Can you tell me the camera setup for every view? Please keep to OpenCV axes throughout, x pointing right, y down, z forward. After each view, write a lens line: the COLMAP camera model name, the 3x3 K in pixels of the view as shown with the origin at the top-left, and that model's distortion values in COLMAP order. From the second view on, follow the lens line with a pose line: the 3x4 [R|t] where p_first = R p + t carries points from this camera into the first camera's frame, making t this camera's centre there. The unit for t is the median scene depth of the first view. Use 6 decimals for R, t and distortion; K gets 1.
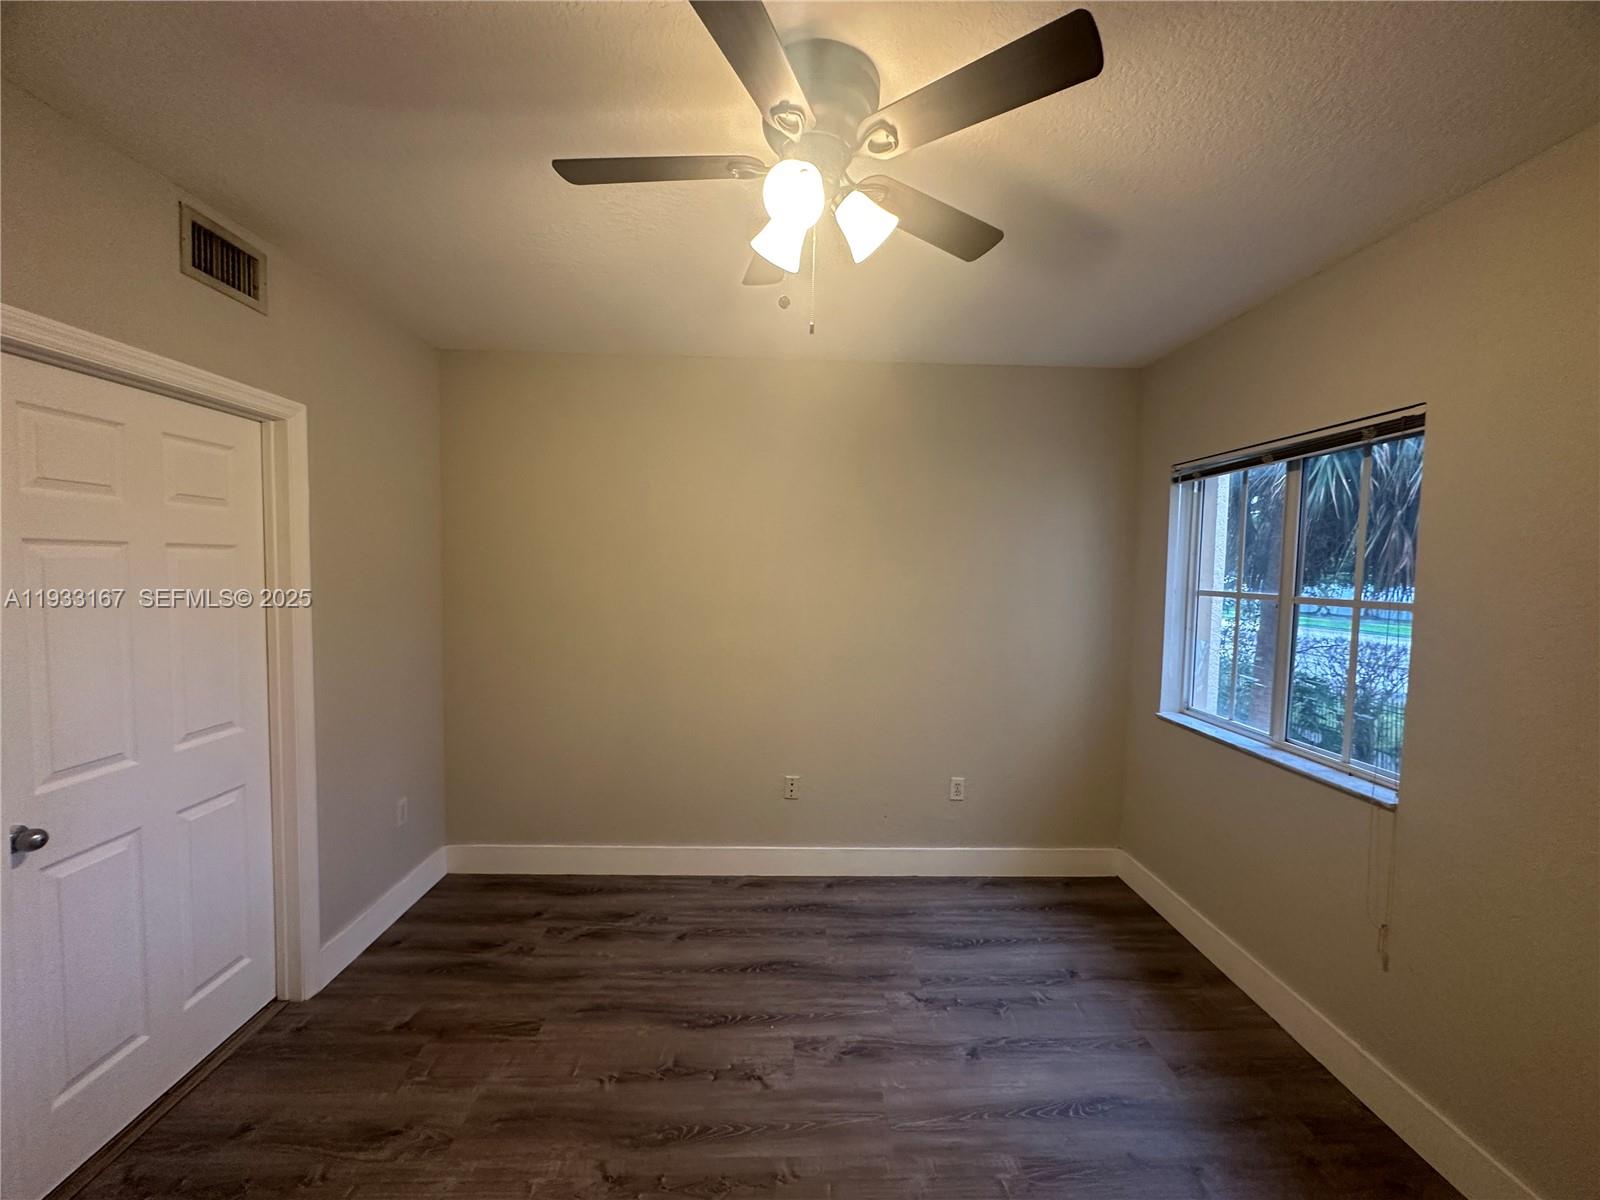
lens RADIAL K [[626.2, 0, 800.0], [0, 626.2, 600.0], [0, 0, 1]] dist [-0.039103, 0.008857]
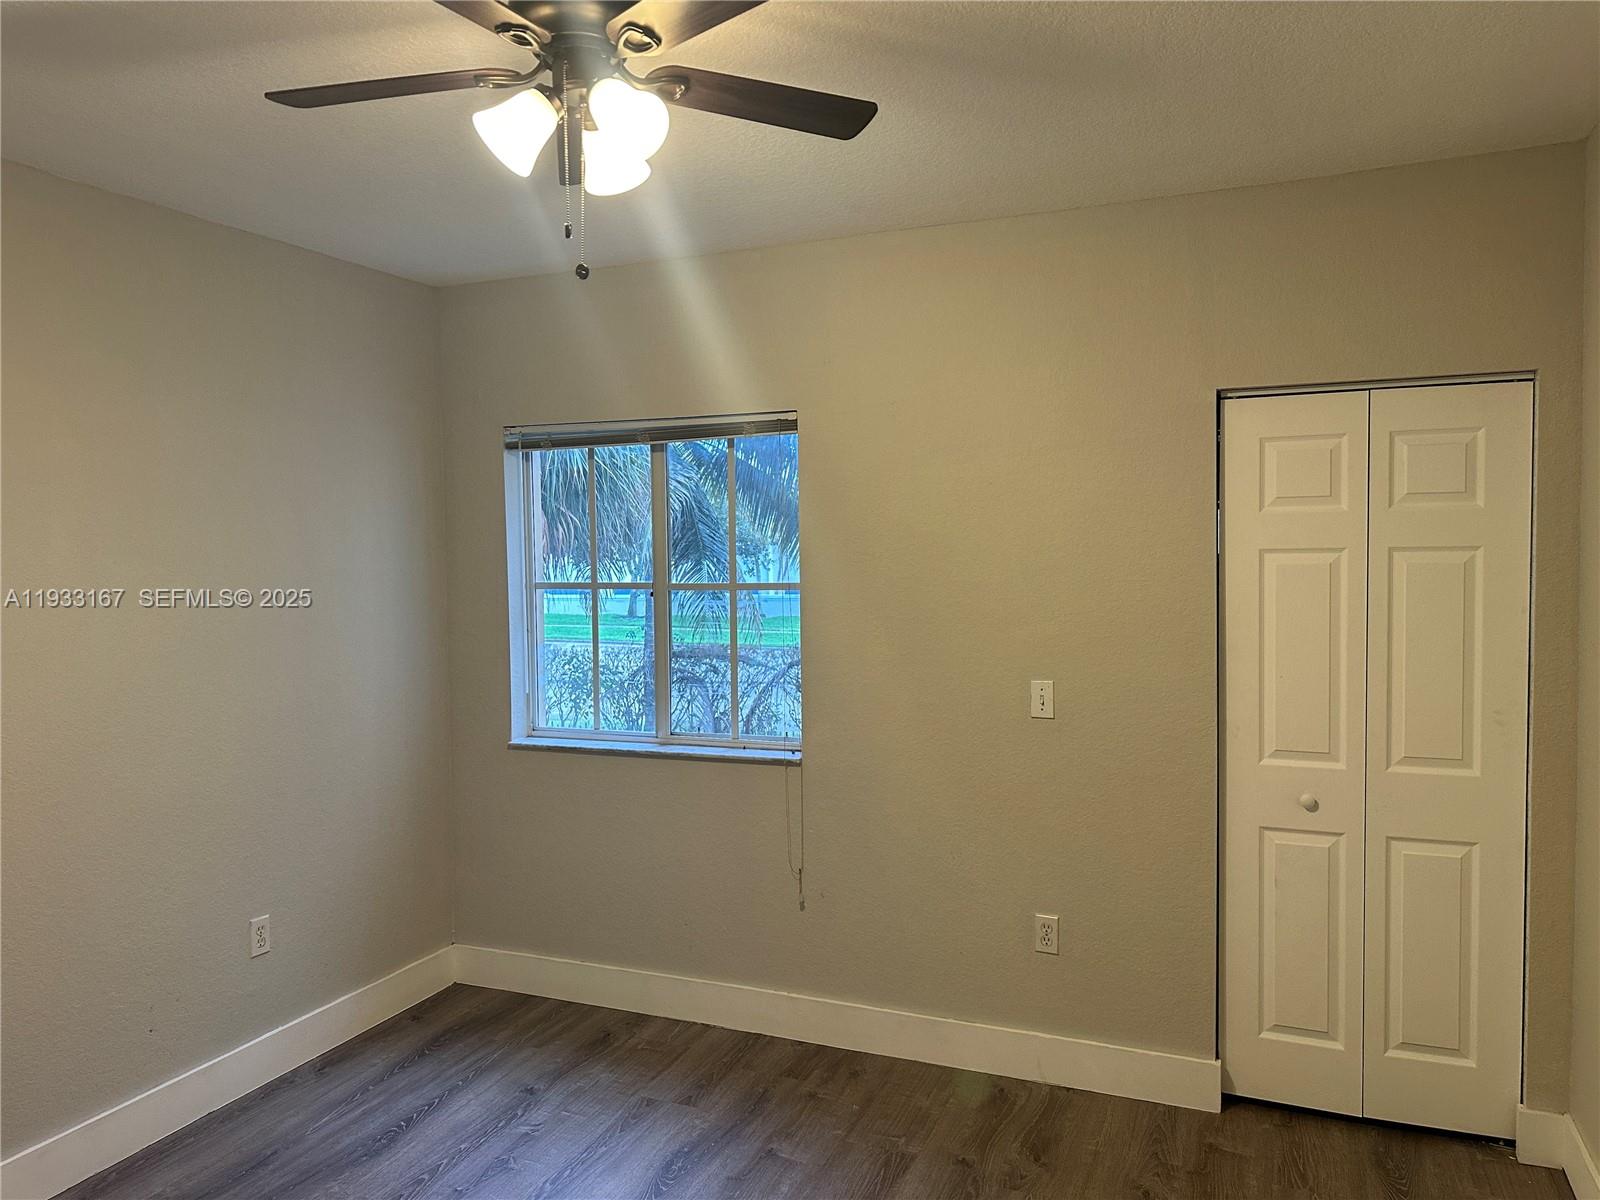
lens RADIAL K [[1104.8, 0, 800.0], [0, 1104.8, 600.0], [0, 0, 1]] dist [0.074910, -0.092790]
pose [[0.415596, -0.067469, 0.907043, -0.582897], [0.069203, 0.996700, 0.042430, -0.033630], [-0.906913, 0.045137, 0.418894, 0.076040]]
